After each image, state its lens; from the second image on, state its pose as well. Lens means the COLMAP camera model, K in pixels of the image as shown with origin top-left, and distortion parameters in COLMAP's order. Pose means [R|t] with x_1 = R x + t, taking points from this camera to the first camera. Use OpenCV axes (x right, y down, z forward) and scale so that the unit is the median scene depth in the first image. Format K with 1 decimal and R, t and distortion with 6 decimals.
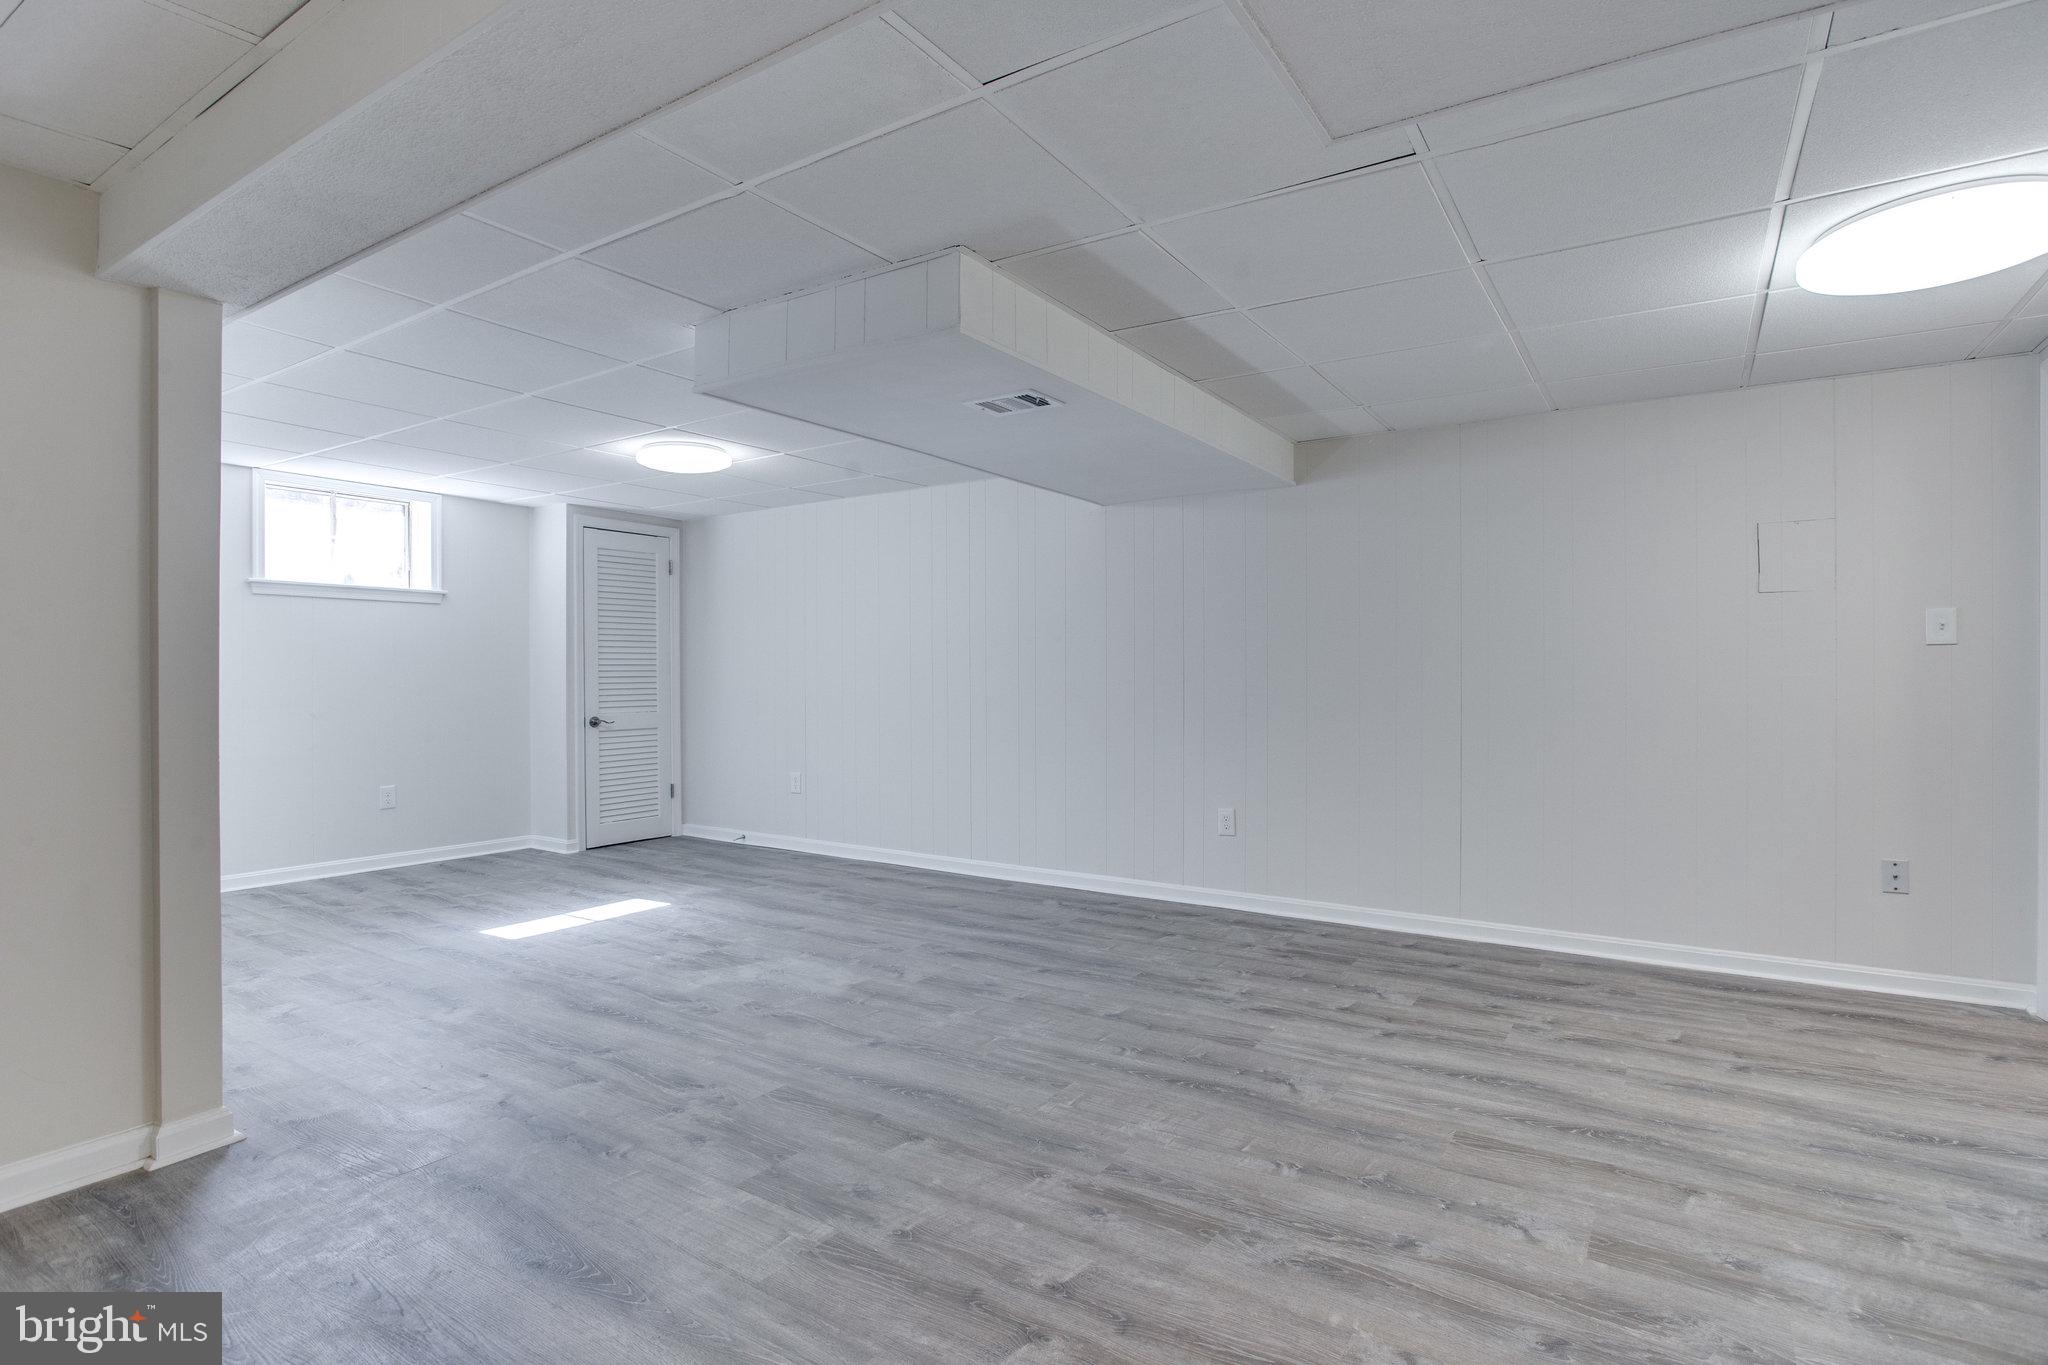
lens RADIAL K [[1021.4, 0, 1031.2], [0, 1021.4, 676.3], [0, 0, 1]] dist [-0.052297, 0.017278]
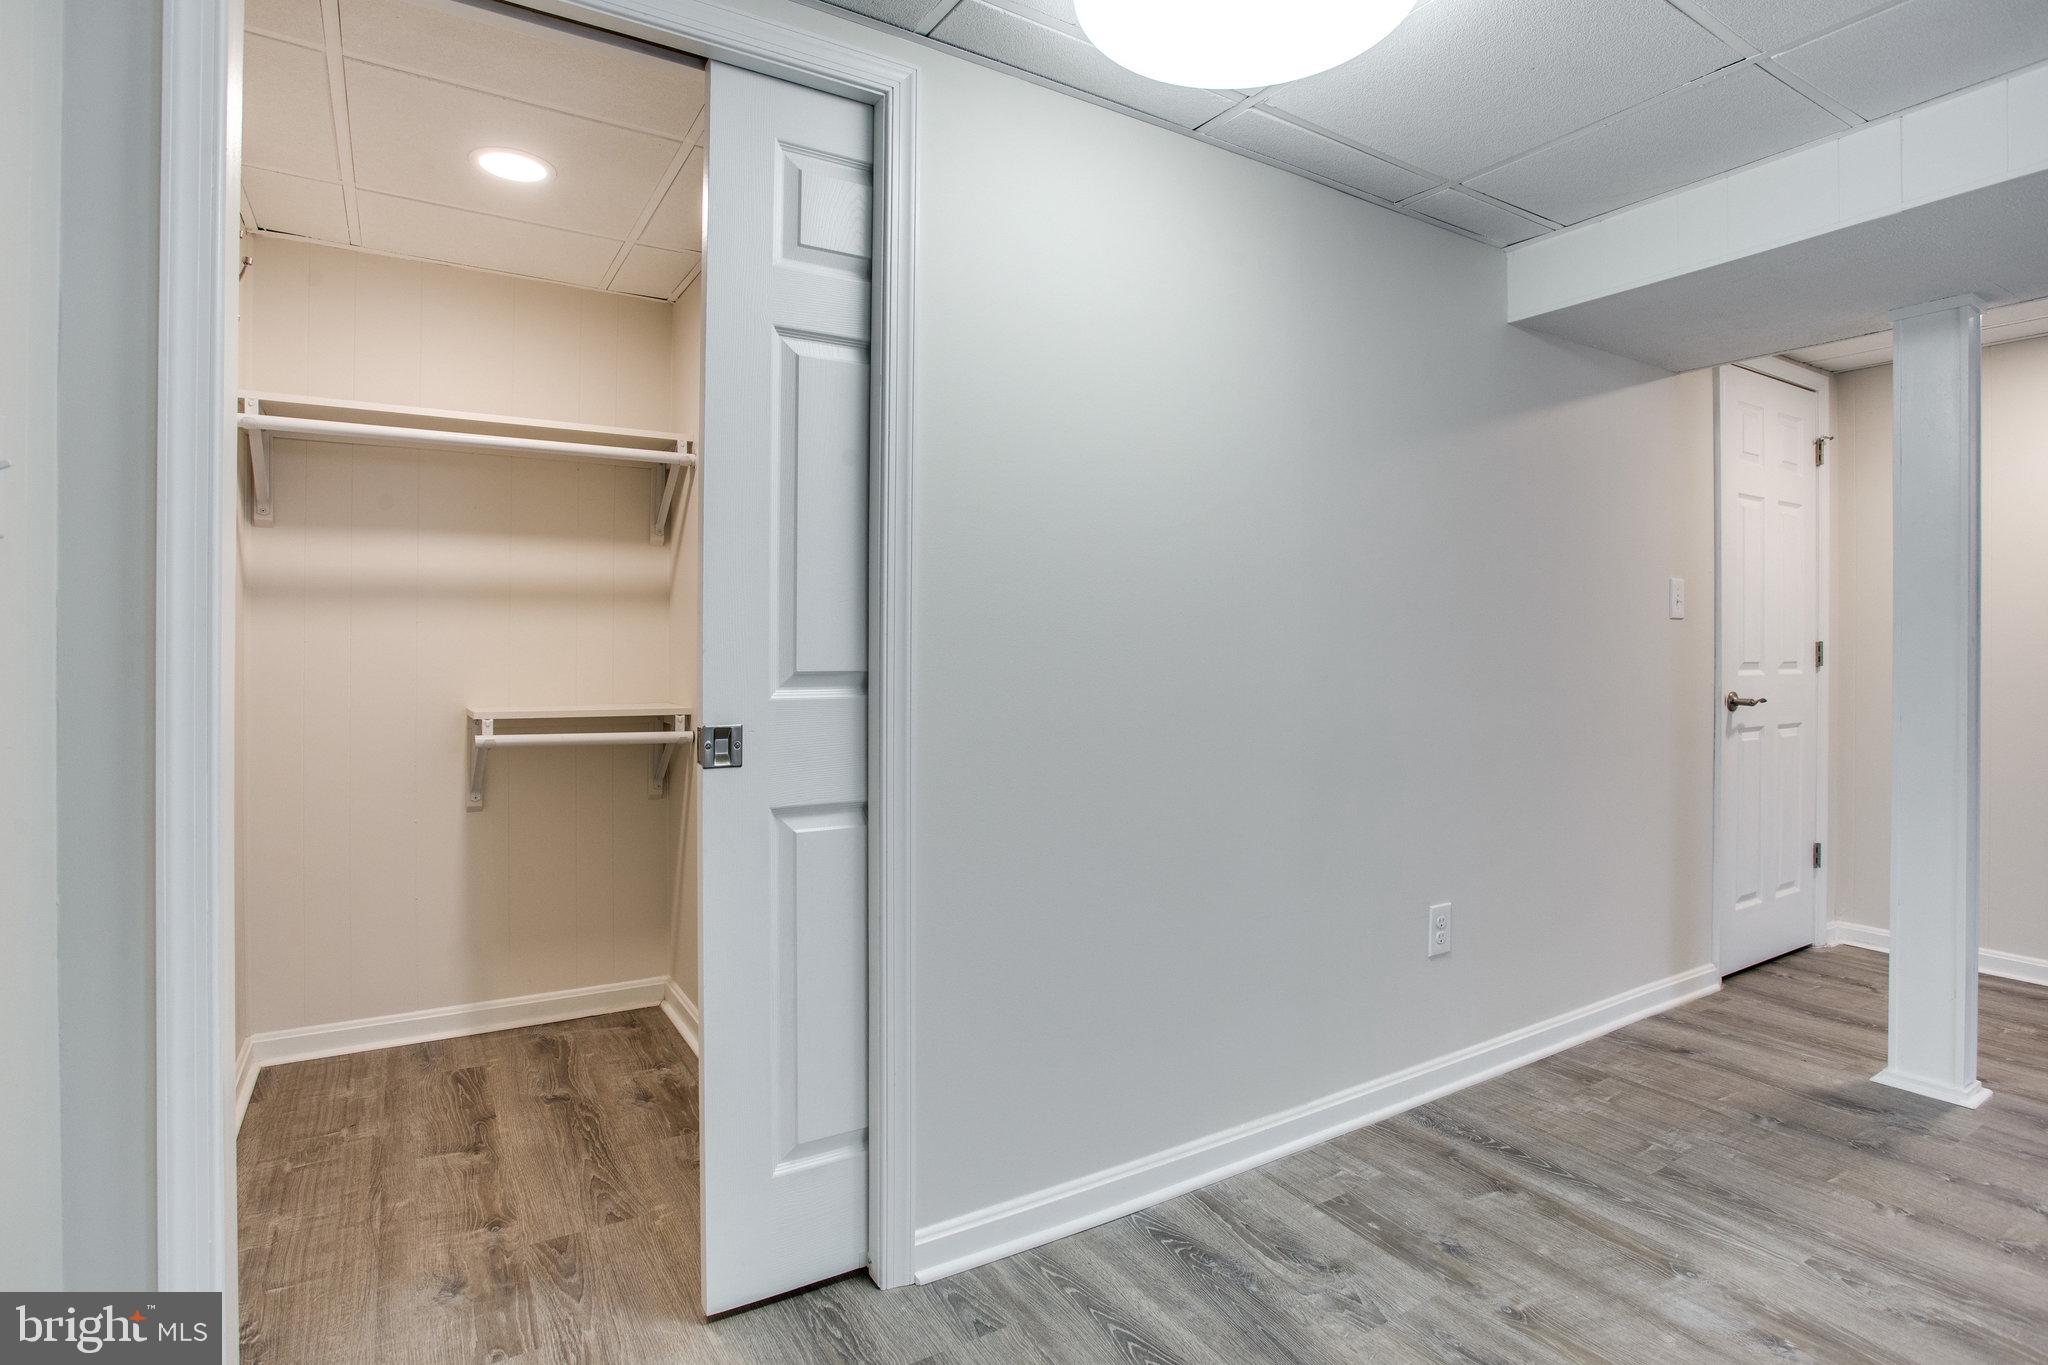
lens RADIAL K [[1029.7, 0, 1083.5], [0, 1029.7, 647.6], [0, 0, 1]] dist [-0.046369, 0.013412]
pose [[-0.922337, -0.005179, 0.386352, 0.594034], [-0.005742, 0.999983, -0.000304, -0.012365], [-0.386344, -0.002499, -0.922351, 1.309375]]
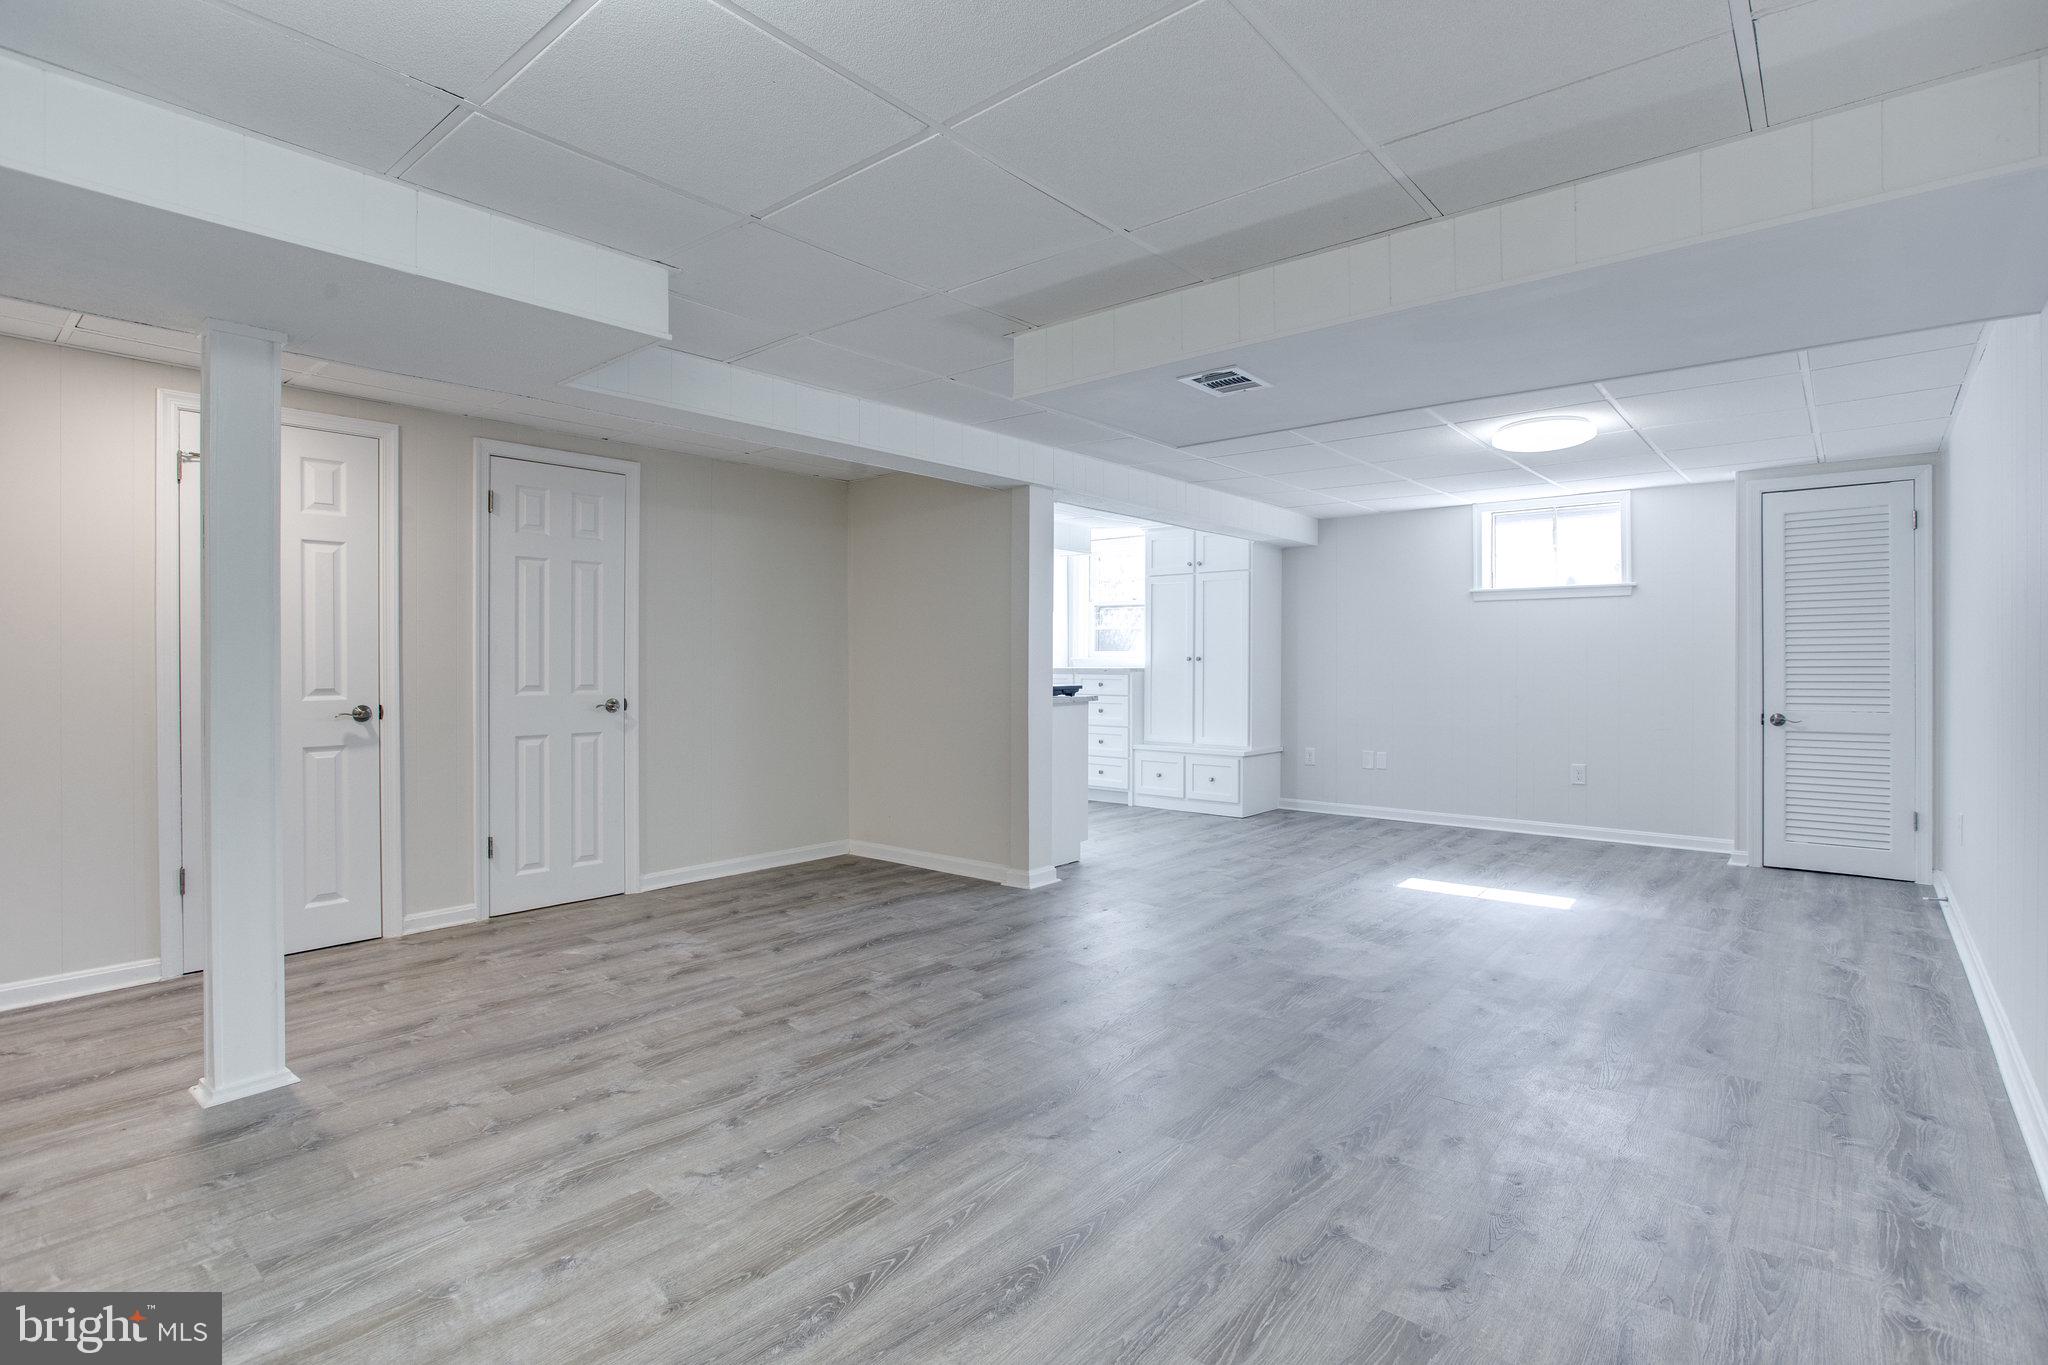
lens RADIAL K [[989.8, 0, 1024.1], [0, 989.8, 662.5], [0, 0, 1]] dist [-0.045476, 0.023101]
pose [[-0.126588, 0.002409, -0.991952, 1.045767], [0.002515, 0.999995, 0.002107, -0.017075], [0.991952, -0.002228, -0.126593, 1.016006]]
